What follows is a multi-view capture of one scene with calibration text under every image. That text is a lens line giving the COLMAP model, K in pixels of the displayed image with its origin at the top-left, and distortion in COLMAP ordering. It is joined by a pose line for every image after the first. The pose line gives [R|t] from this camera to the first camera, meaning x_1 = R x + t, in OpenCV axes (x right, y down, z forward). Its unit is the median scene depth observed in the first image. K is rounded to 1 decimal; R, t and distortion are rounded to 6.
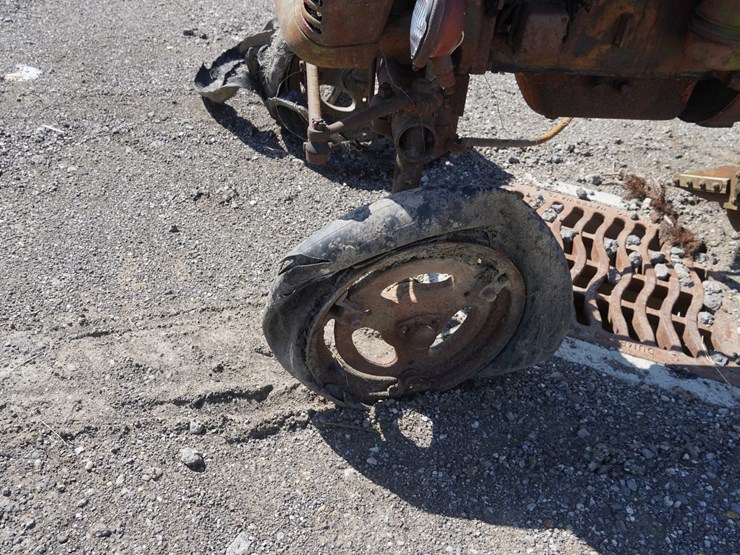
lens RADIAL K [[674.4, 0, 370.0], [0, 674.4, 277.5], [0, 0, 1]] dist [-0.045578, 0.082342]
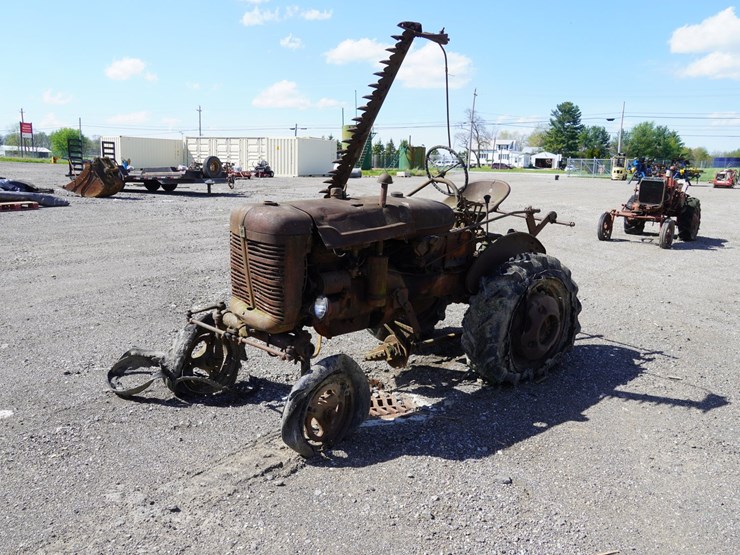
lens RADIAL K [[674.4, 0, 370.0], [0, 674.4, 277.5], [0, 0, 1]] dist [-0.045578, 0.082342]
pose [[0.784231, -0.172812, 0.595917, -1.276952], [0.418081, 0.856839, -0.301721, 0.475000], [-0.458464, 0.485760, 0.744209, -1.323147]]
